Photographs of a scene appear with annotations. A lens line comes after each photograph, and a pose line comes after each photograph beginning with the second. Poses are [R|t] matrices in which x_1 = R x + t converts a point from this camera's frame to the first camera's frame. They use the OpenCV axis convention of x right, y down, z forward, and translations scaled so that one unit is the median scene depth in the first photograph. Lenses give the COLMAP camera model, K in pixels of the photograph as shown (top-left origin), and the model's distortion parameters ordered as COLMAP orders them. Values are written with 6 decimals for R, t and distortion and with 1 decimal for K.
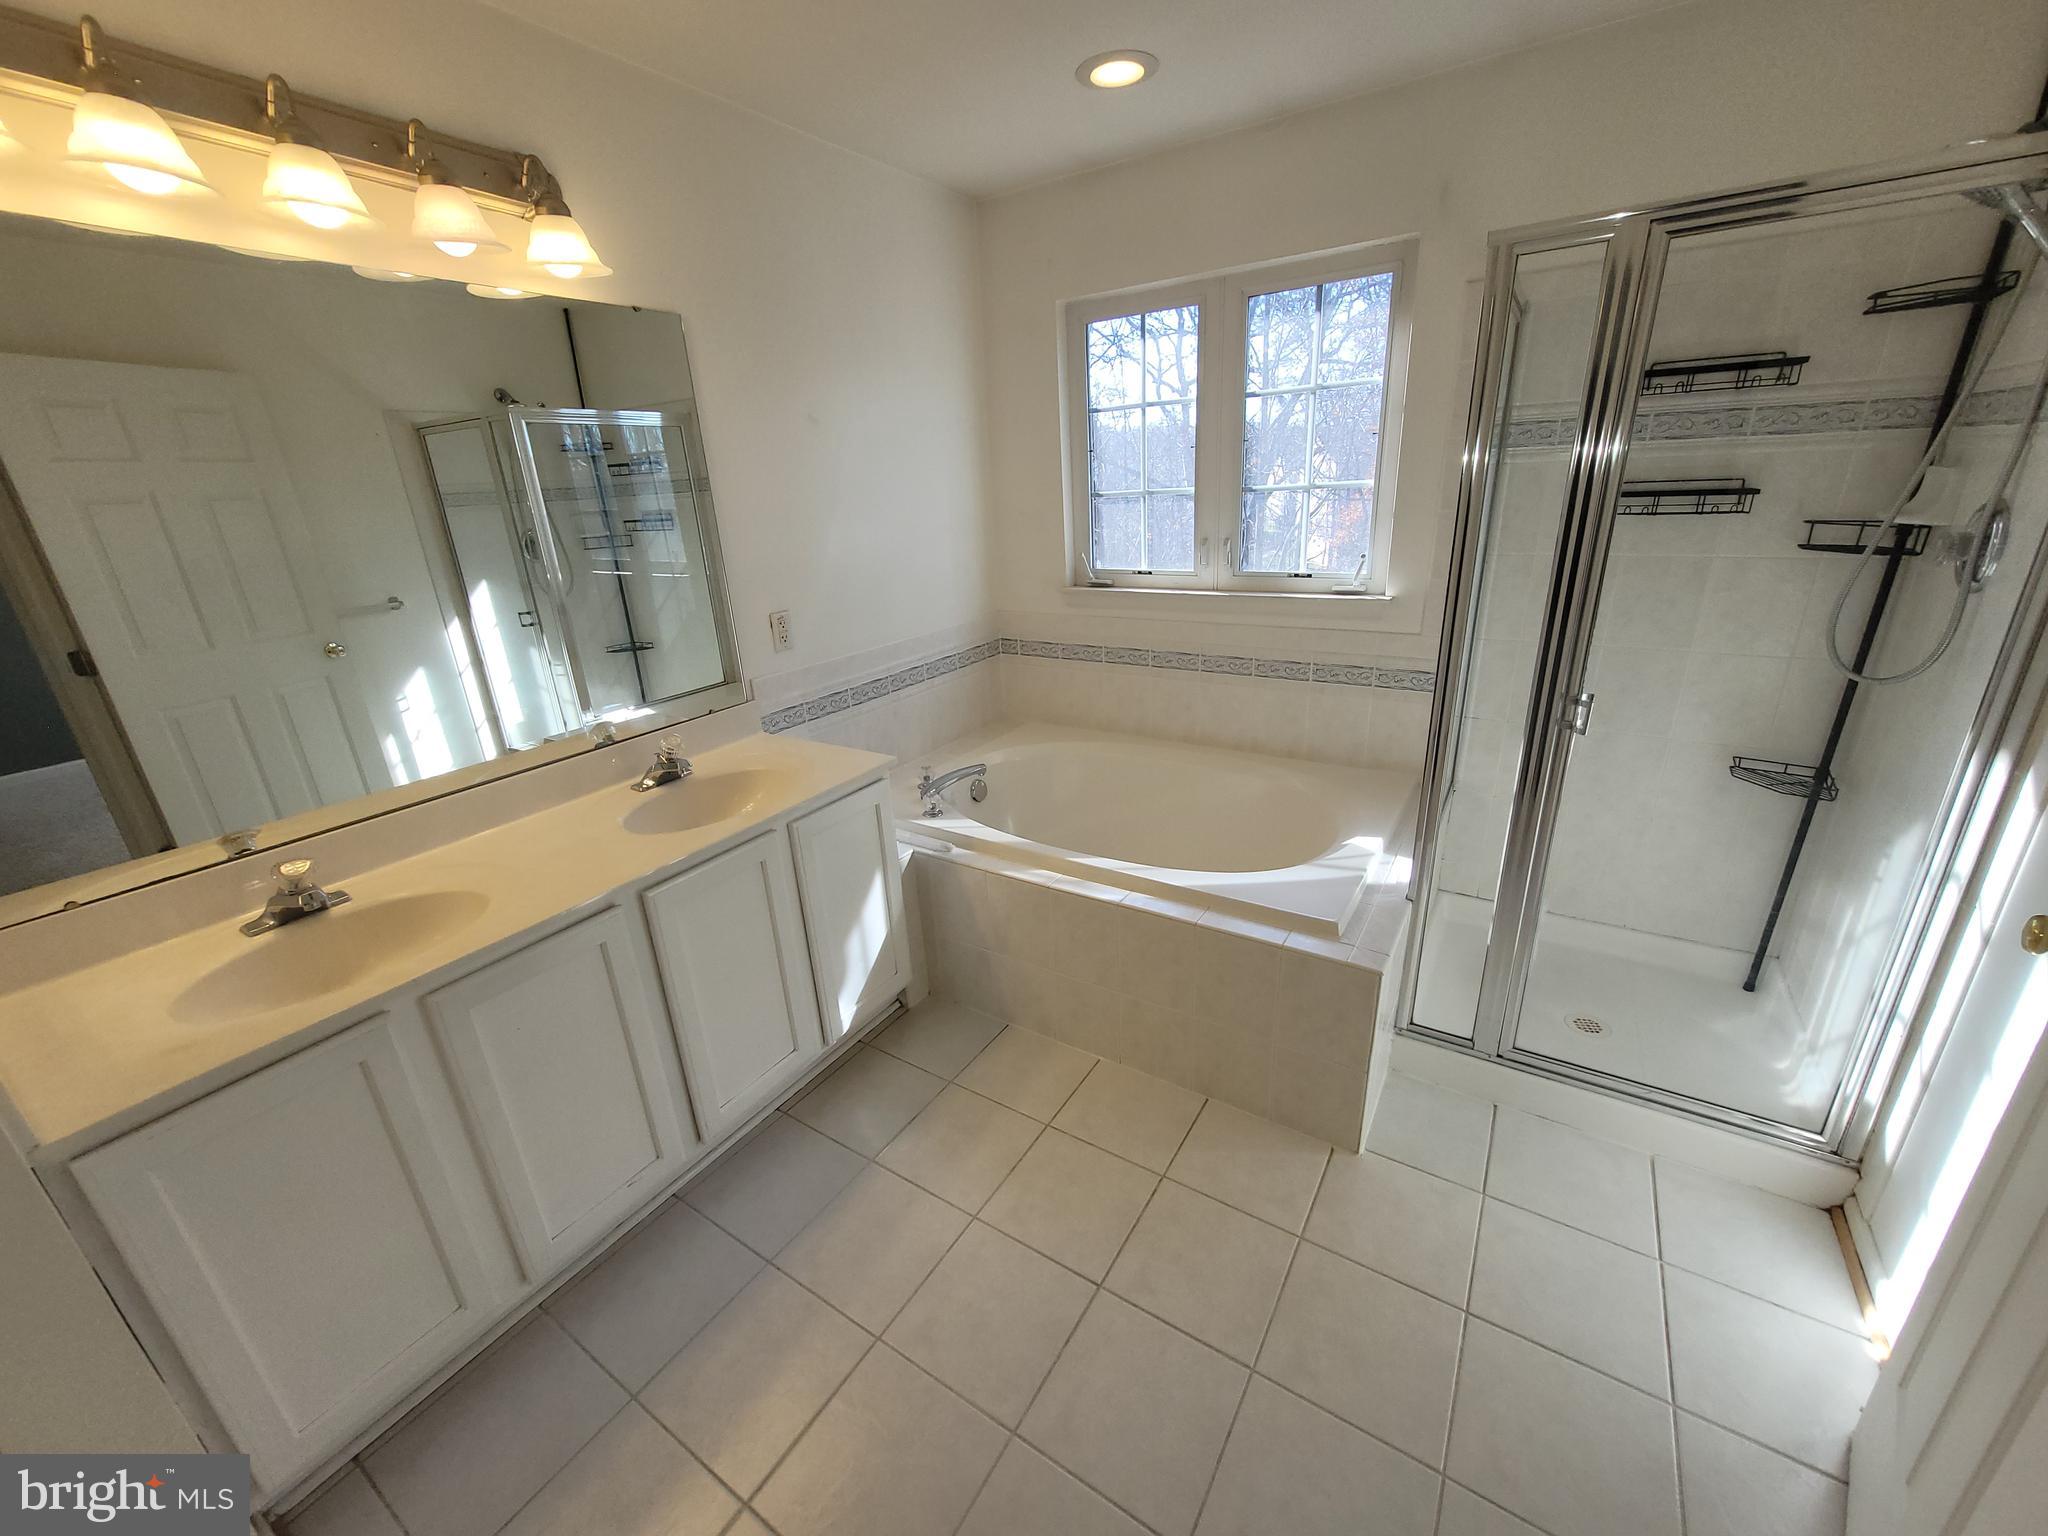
lens RADIAL K [[798.8, 0, 1027.6], [0, 798.8, 769.6], [0, 0, 1]] dist [0.000564, -0.000278]
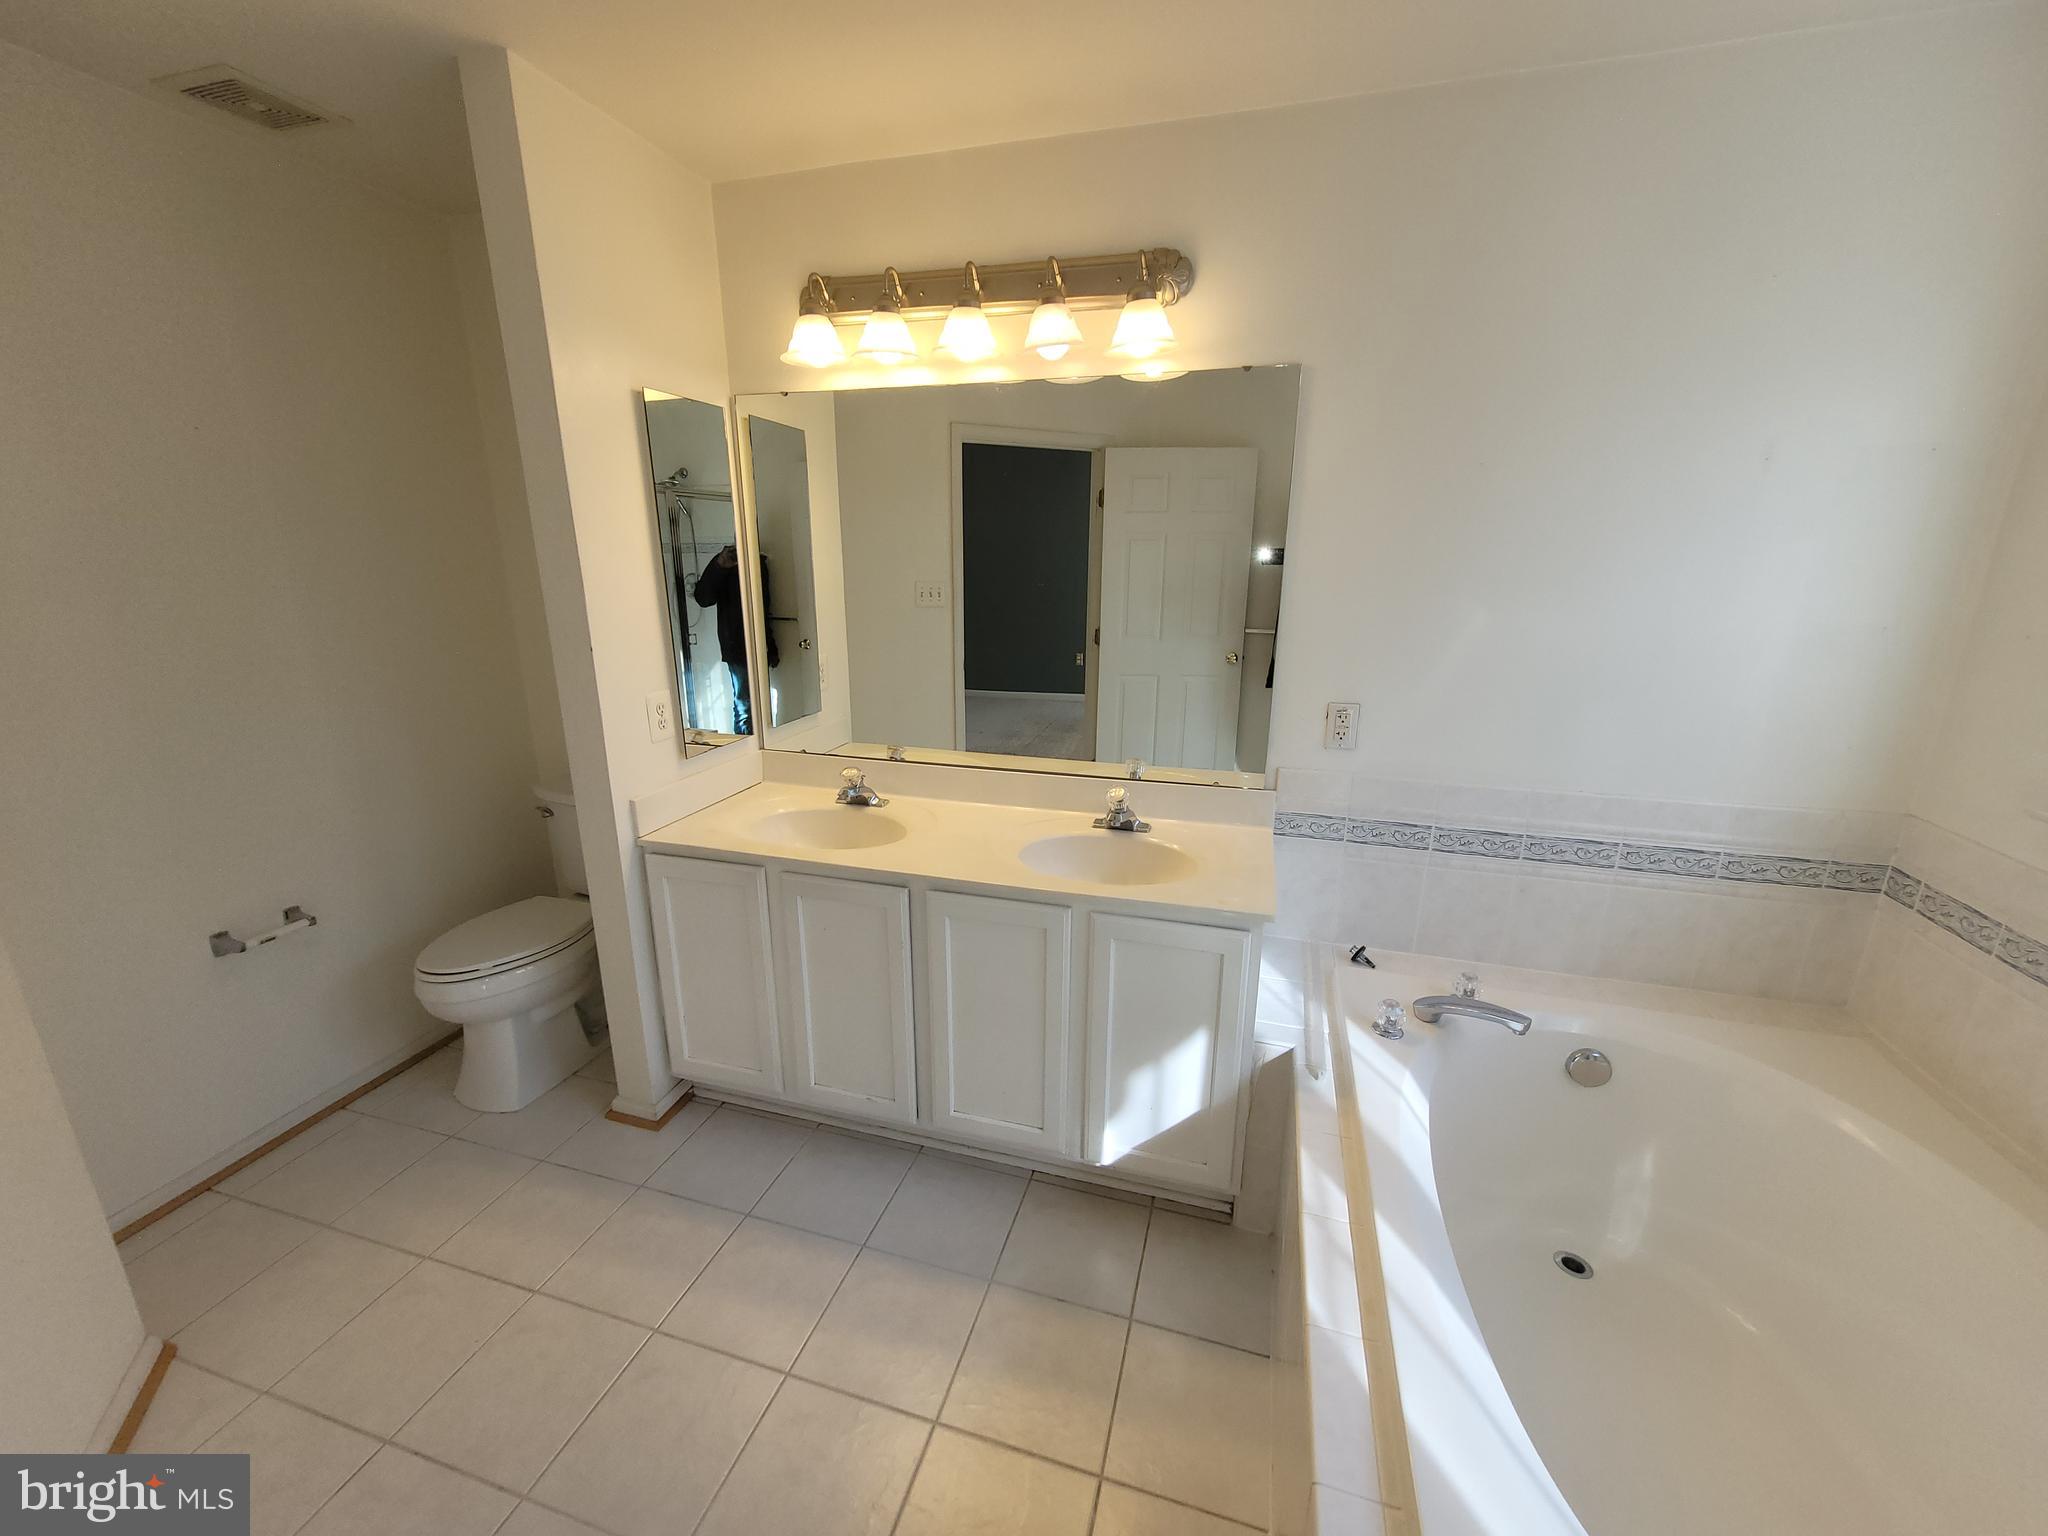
lens RADIAL K [[798.8, 0, 1031.5], [0, 798.8, 762.2], [0, 0, 1]] dist [0.000564, -0.000278]
pose [[0.287646, 0.305972, -0.907547, 0.359074], [-0.347631, 0.916325, 0.198750, -0.193618], [0.892419, 0.258322, 0.369942, 0.425852]]
